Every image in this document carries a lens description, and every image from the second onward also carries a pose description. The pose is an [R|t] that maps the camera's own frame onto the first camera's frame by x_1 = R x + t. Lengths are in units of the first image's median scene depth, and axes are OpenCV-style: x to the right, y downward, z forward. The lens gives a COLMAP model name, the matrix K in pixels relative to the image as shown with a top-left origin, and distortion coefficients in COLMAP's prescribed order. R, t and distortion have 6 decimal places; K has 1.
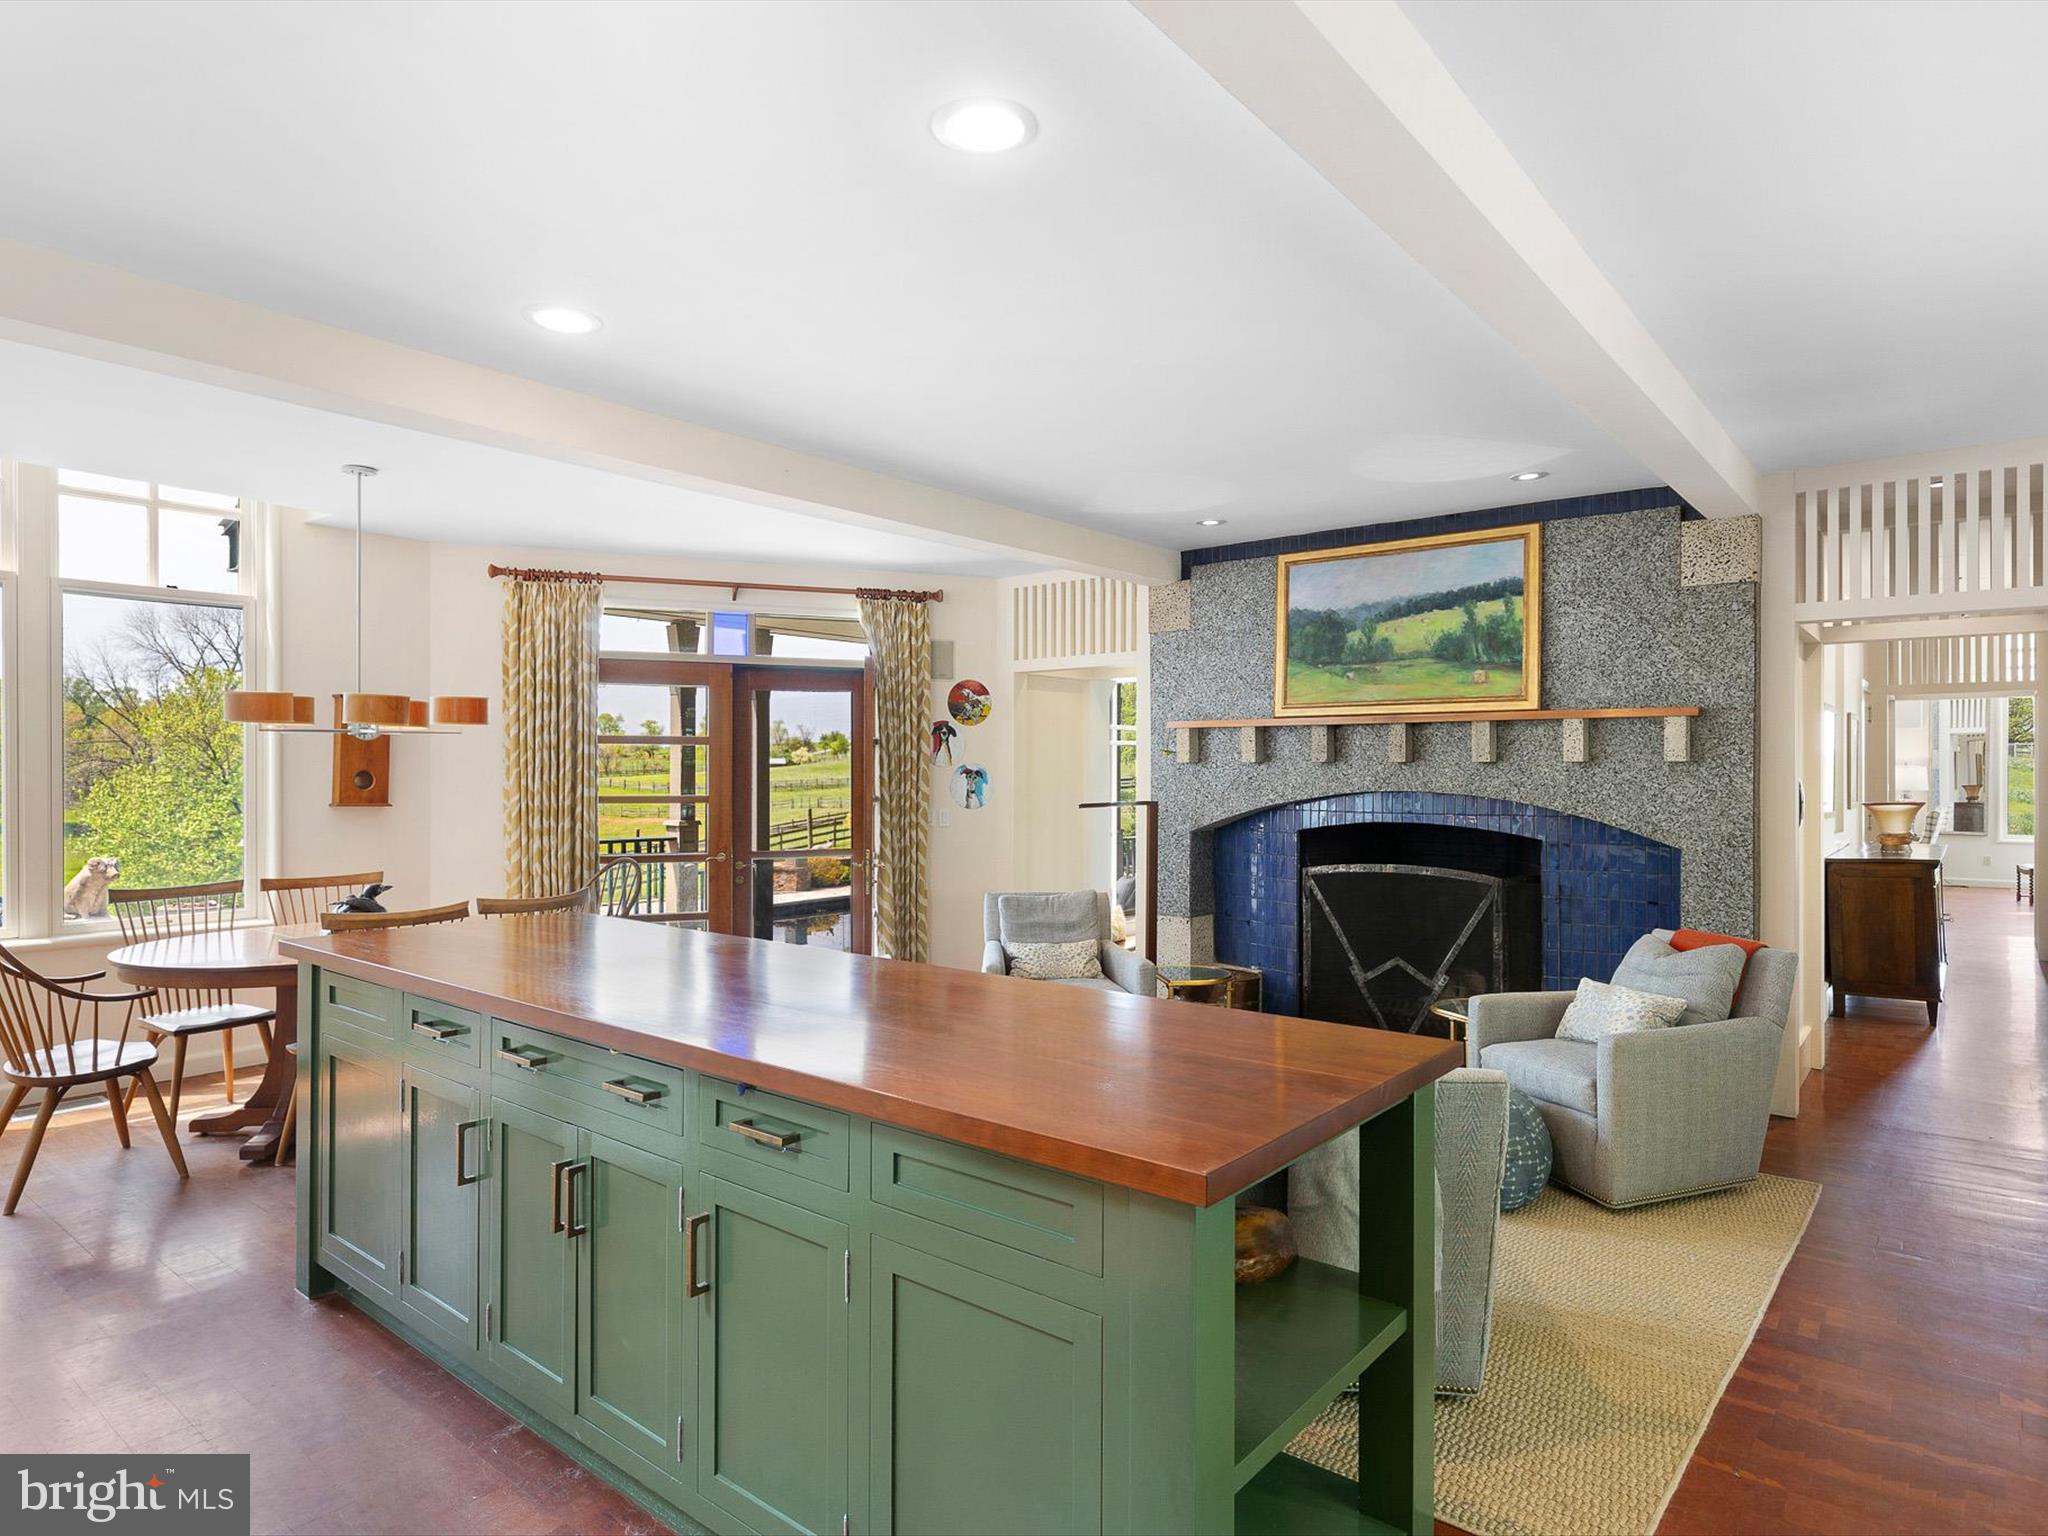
lens RADIAL K [[1181.3, 0, 1024.0], [0, 1181.3, 768.0], [0, 0, 1]] dist [0.000583, 0.000518]
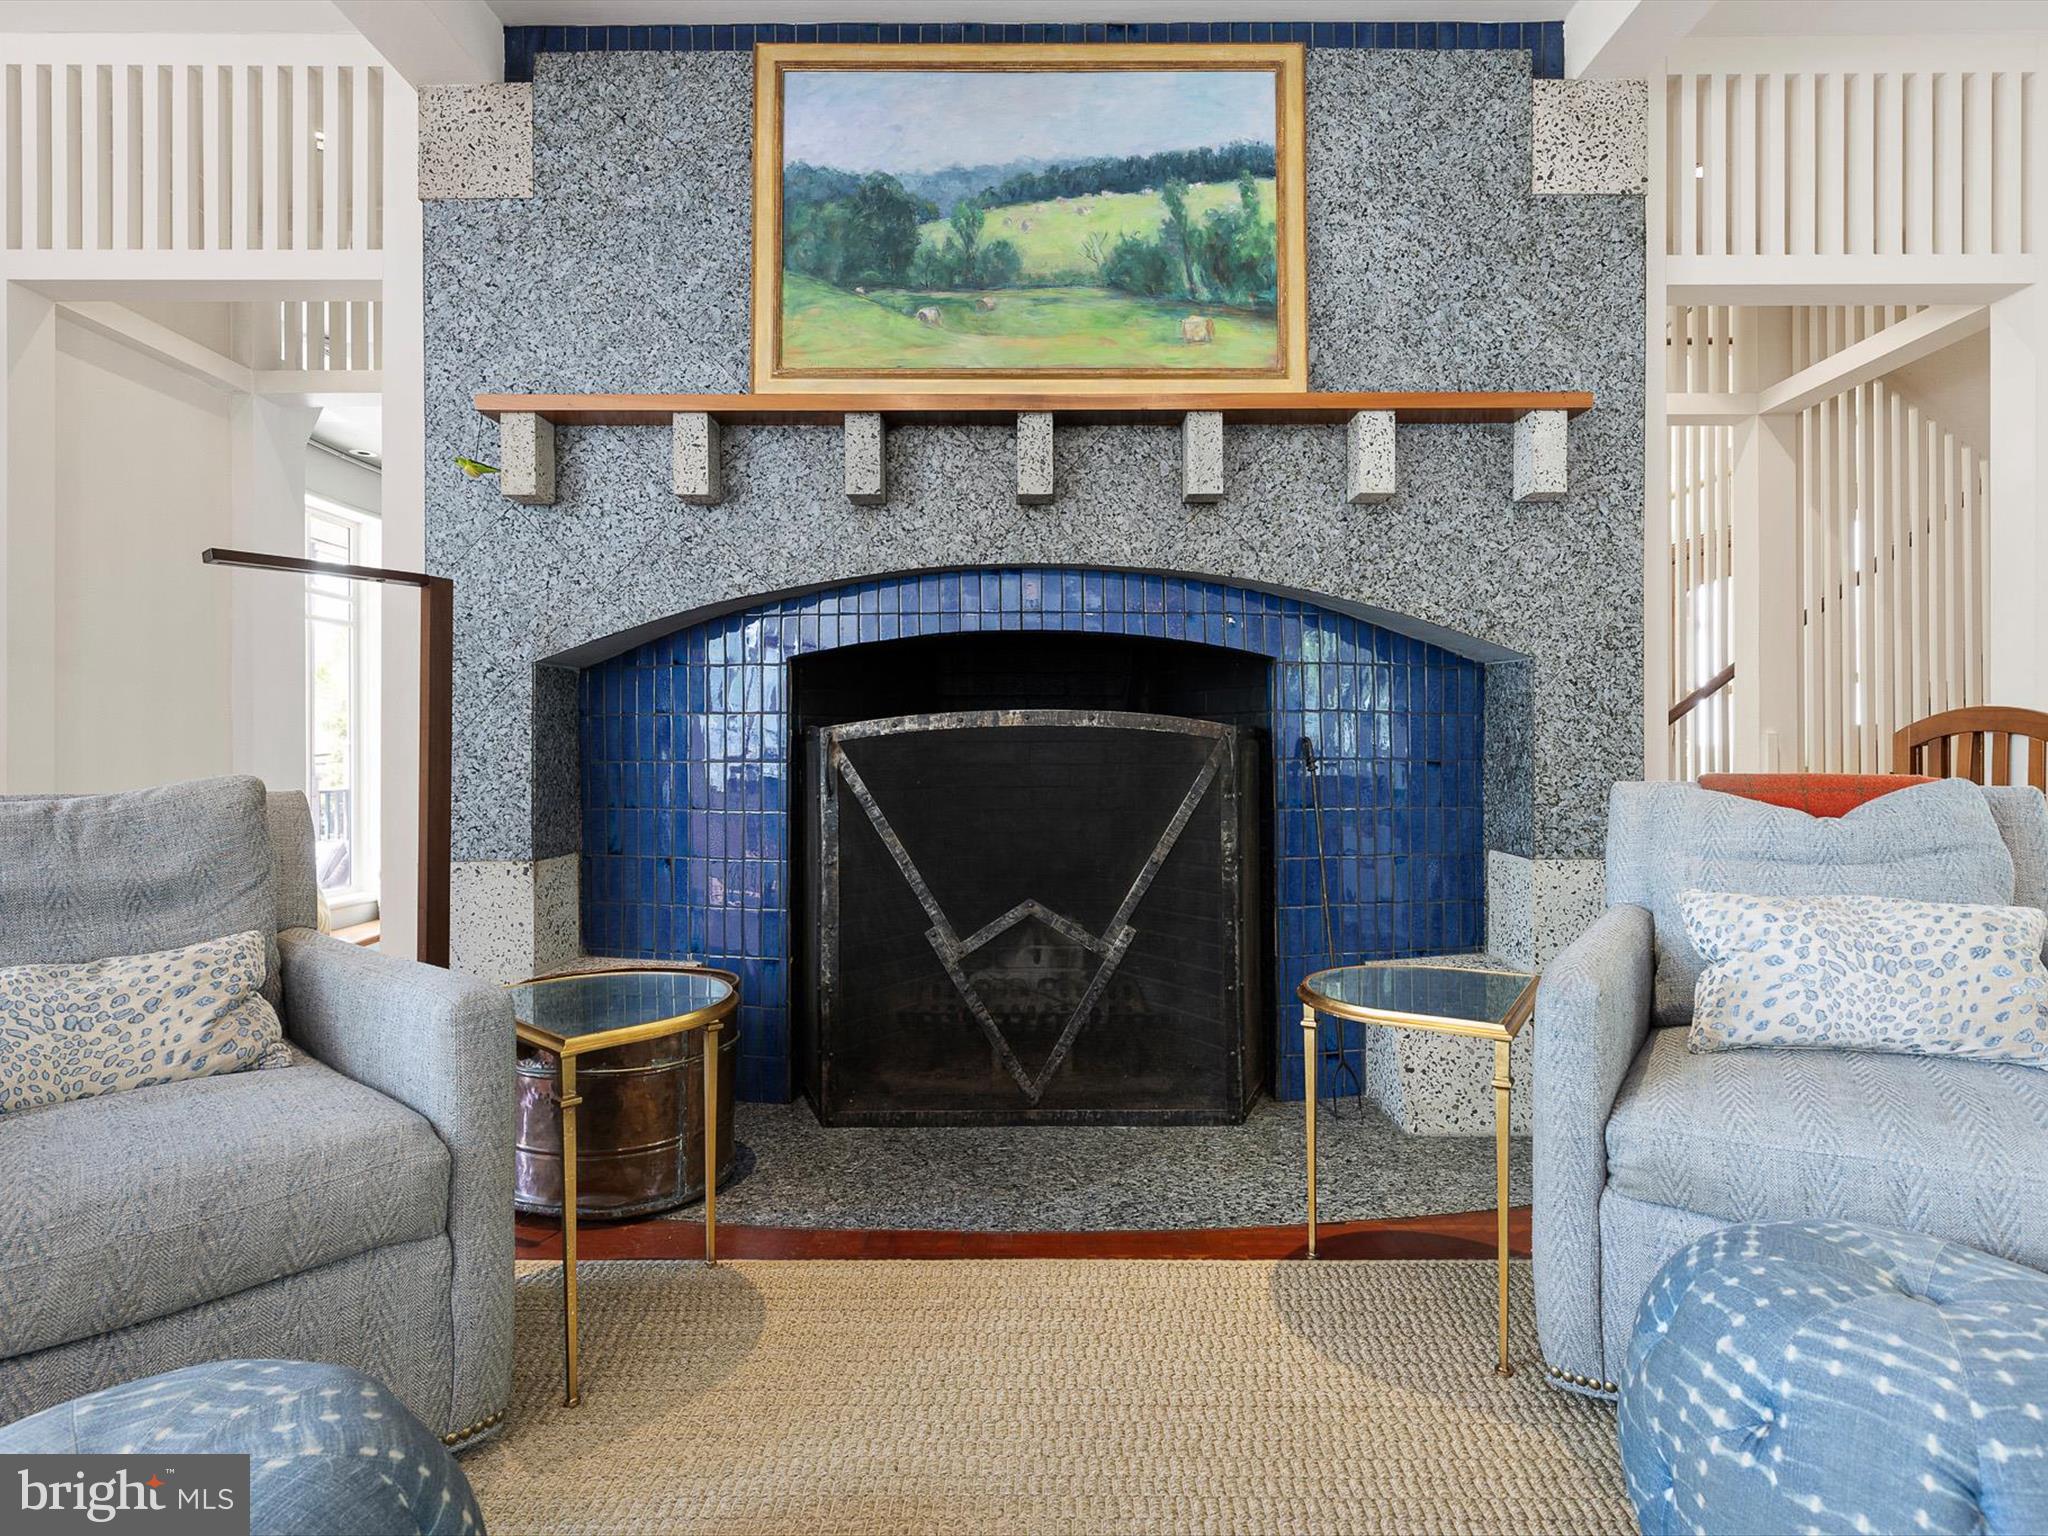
lens RADIAL K [[1045.7, 0, 1026.9], [0, 1045.7, 751.3], [0, 0, 1]] dist [0.003799, 0.000857]
pose [[0.775705, -0.000380, 0.631096, 0.043157], [0.003352, 0.999988, -0.003518, 0.099119], [-0.631087, 0.004844, 0.775697, 0.657551]]
